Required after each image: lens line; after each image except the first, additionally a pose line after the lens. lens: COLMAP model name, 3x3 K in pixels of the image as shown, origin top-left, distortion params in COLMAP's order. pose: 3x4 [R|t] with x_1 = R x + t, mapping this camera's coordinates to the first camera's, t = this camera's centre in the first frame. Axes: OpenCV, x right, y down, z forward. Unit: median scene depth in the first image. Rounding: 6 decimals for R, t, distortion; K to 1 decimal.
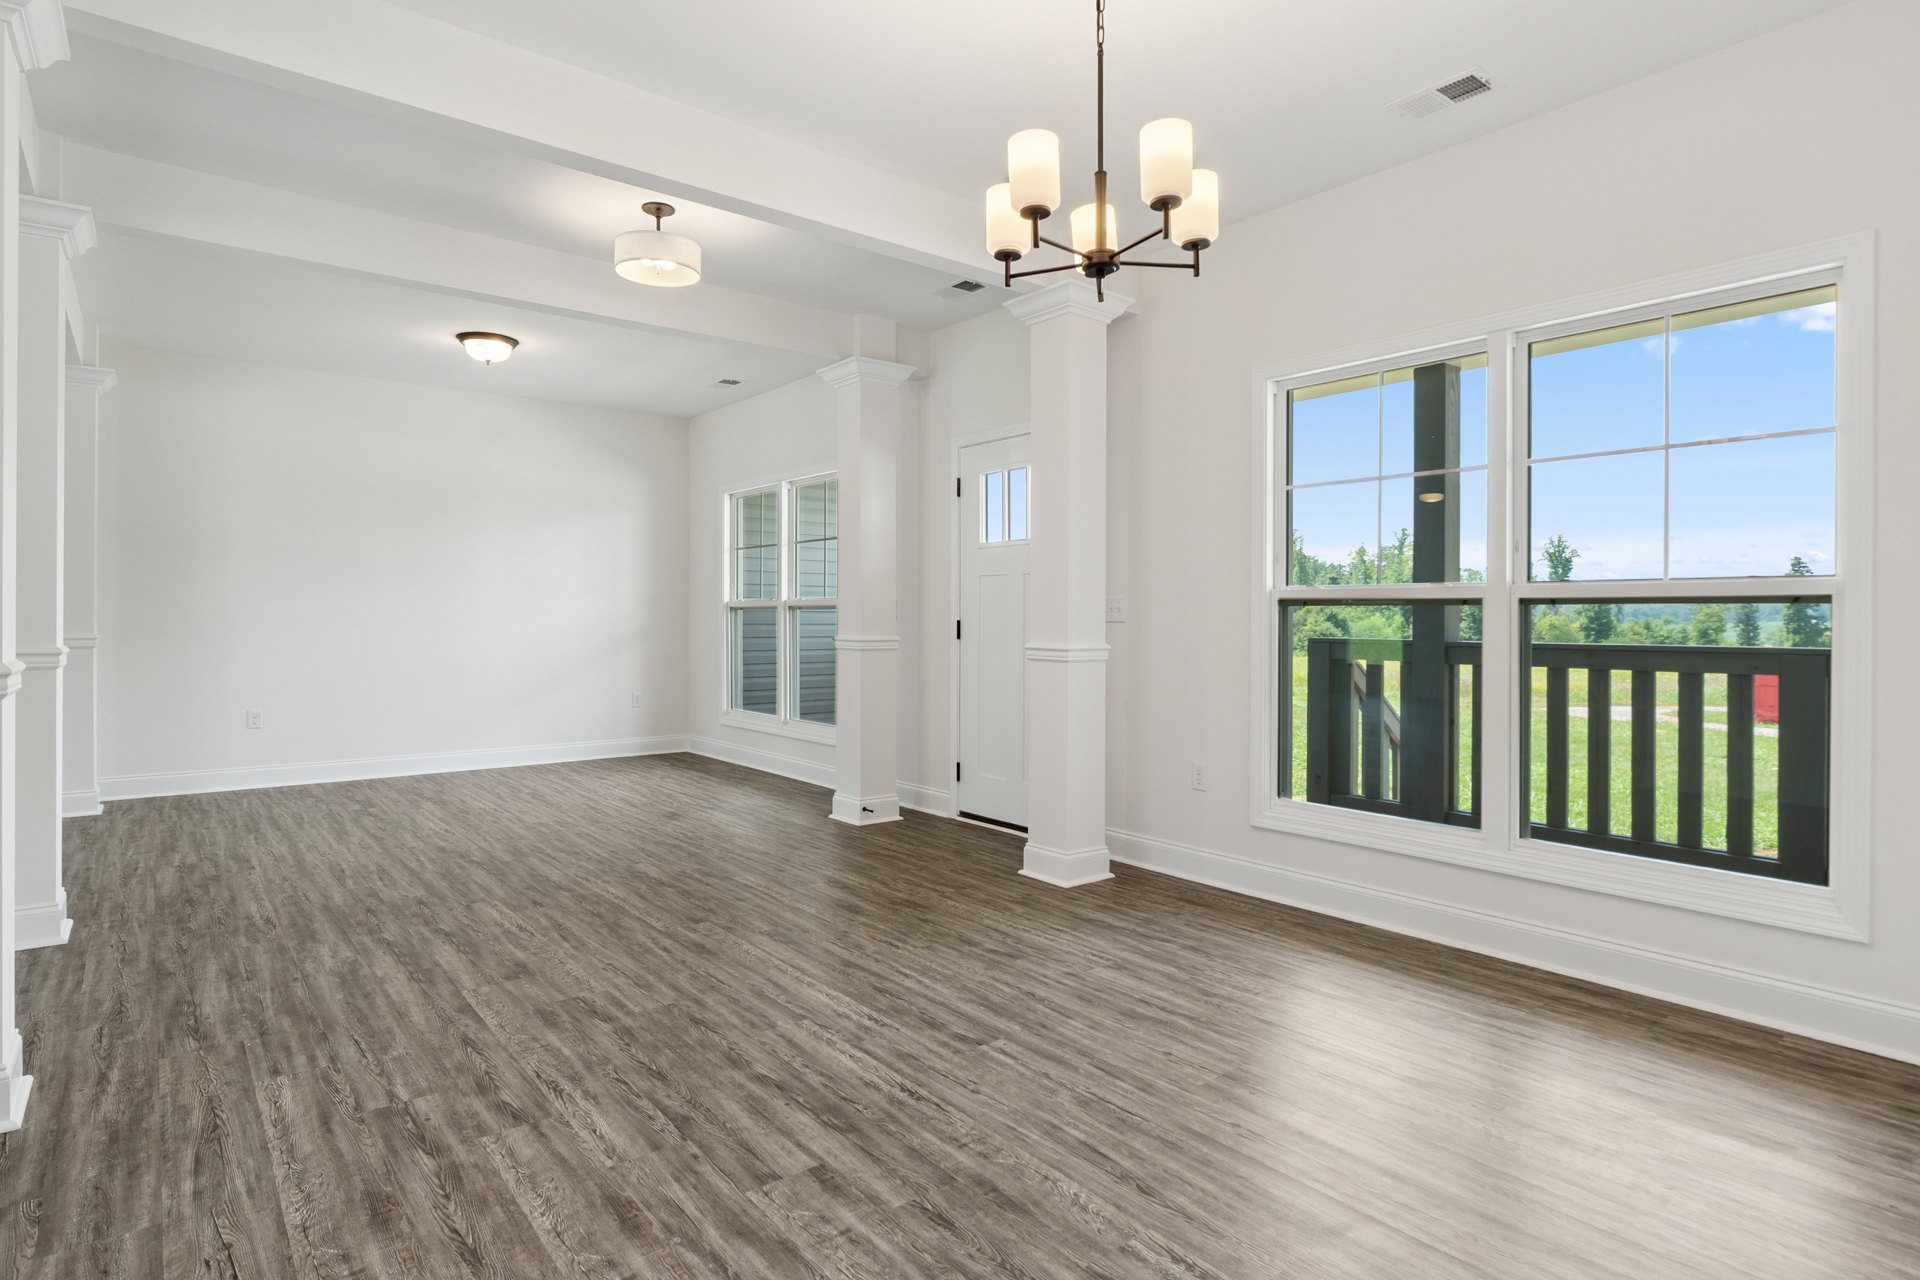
lens RADIAL K [[1002.2, 0, 958.5], [0, 1002.2, 618.8], [0, 0, 1]] dist [-0.009192, 0.001633]
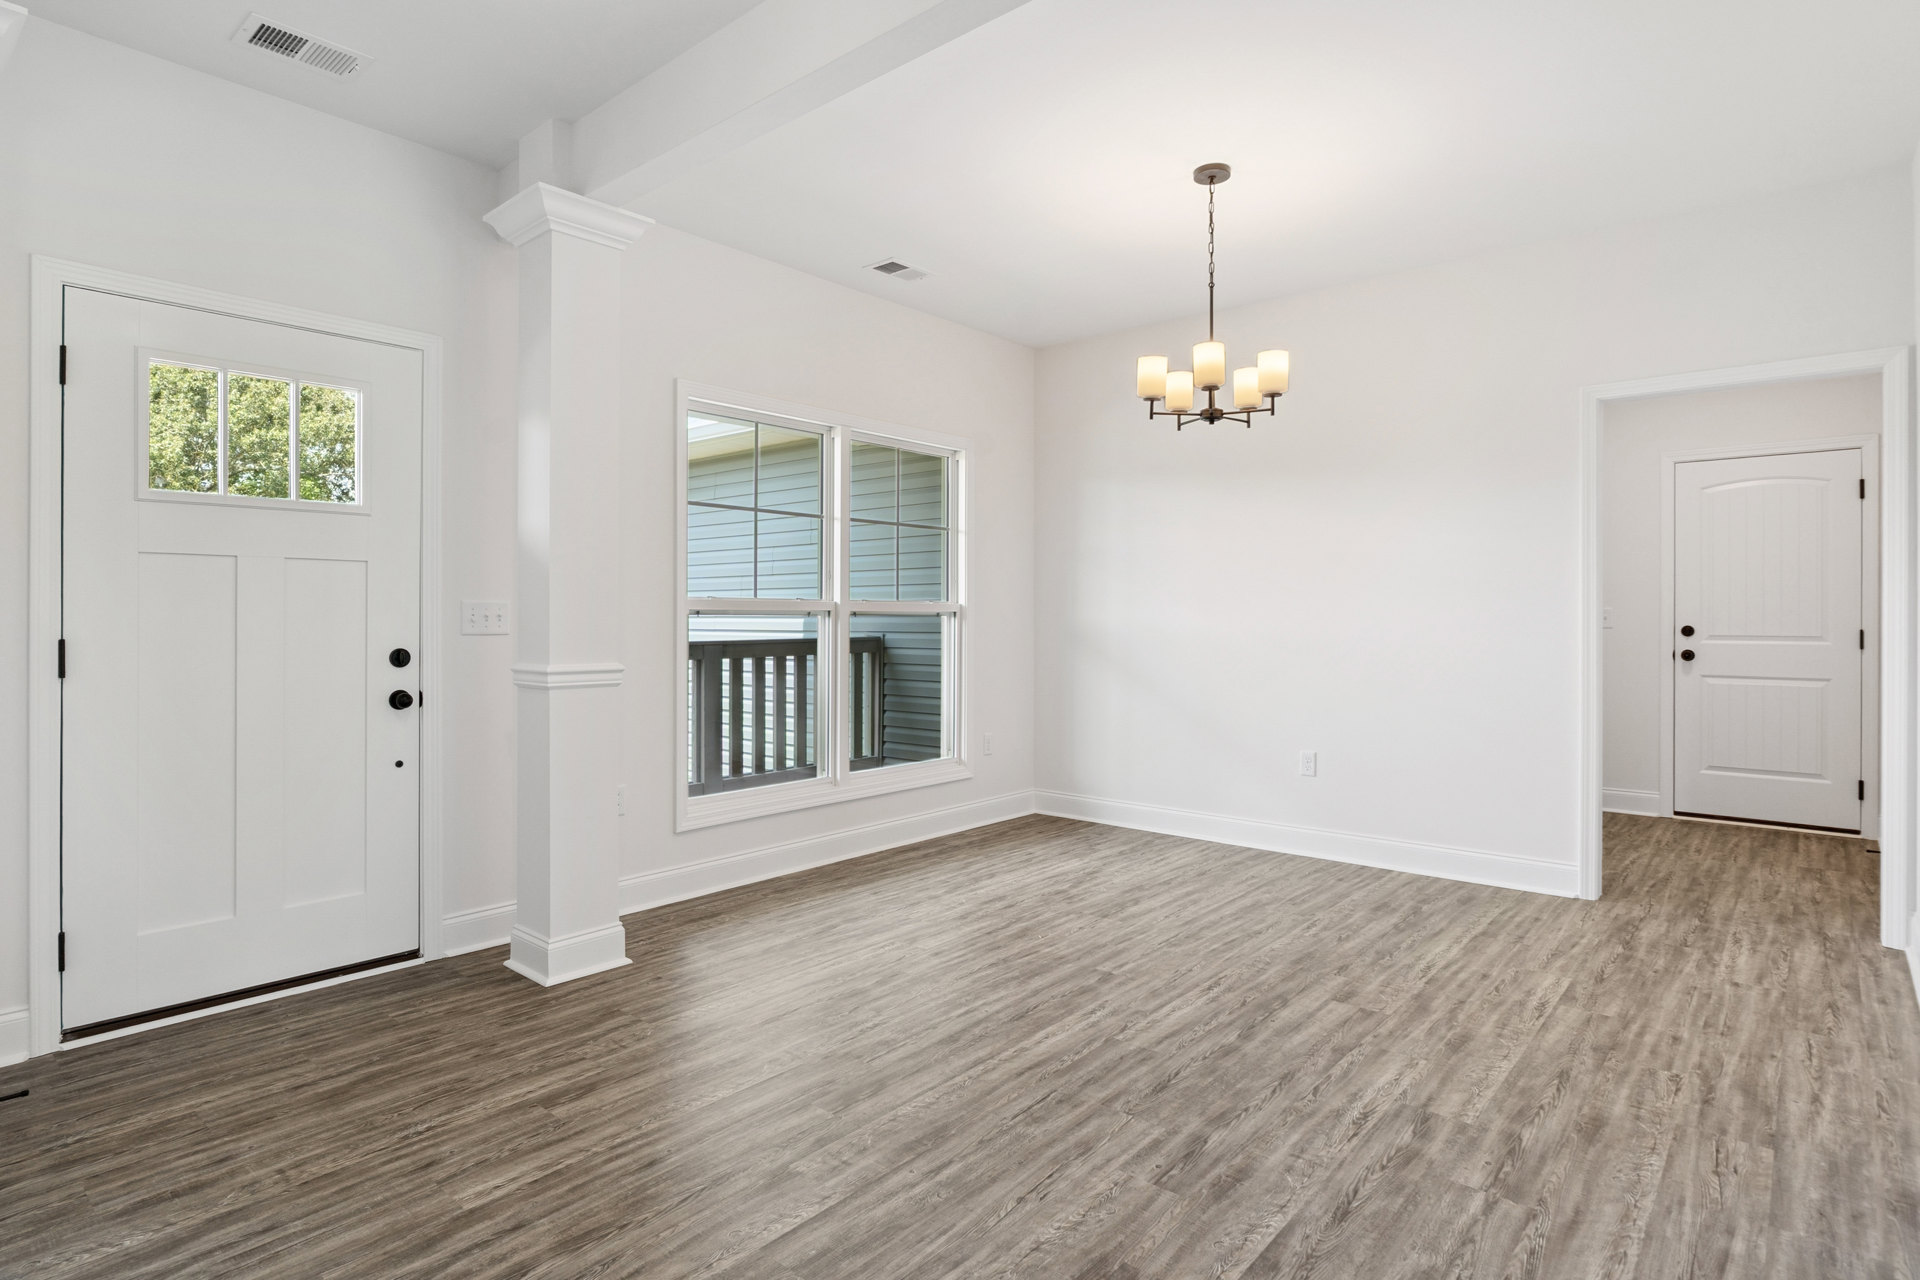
lens RADIAL K [[1002.2, 0, 958.5], [0, 1002.2, 618.8], [0, 0, 1]] dist [-0.009192, 0.001633]
pose [[-0.177448, -0.007812, 0.984099, -1.279809], [-0.001814, 0.999969, 0.007610, -0.026603], [-0.984128, -0.000435, -0.177457, 1.547874]]
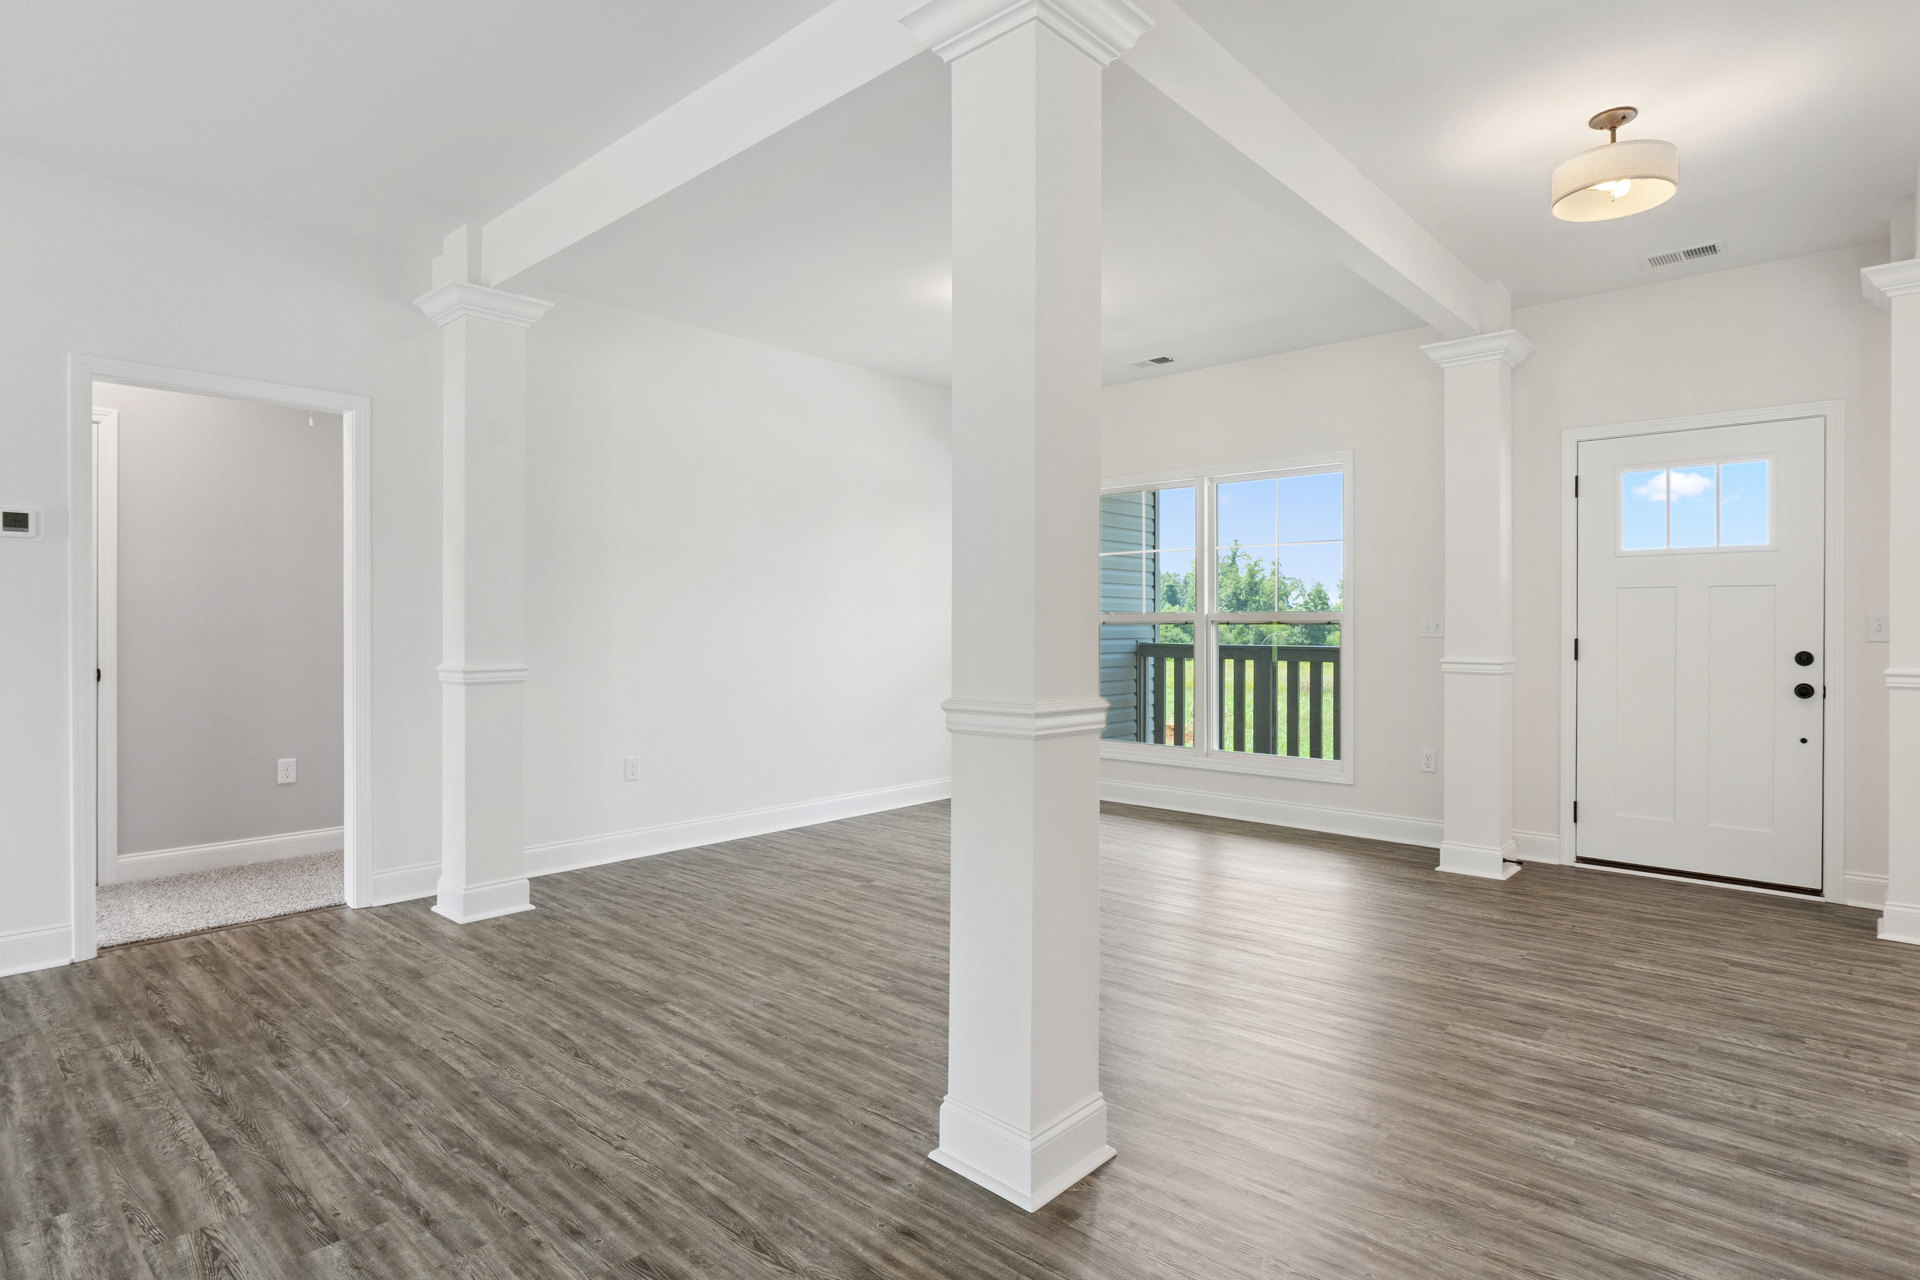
lens RADIAL K [[1002.2, 0, 958.5], [0, 1002.2, 618.8], [0, 0, 1]] dist [-0.009192, 0.001633]
pose [[0.987896, -0.001886, 0.155103, -1.554279], [0.002853, 0.999978, -0.006013, -0.025434], [-0.155088, 0.006383, 0.987880, 0.530792]]
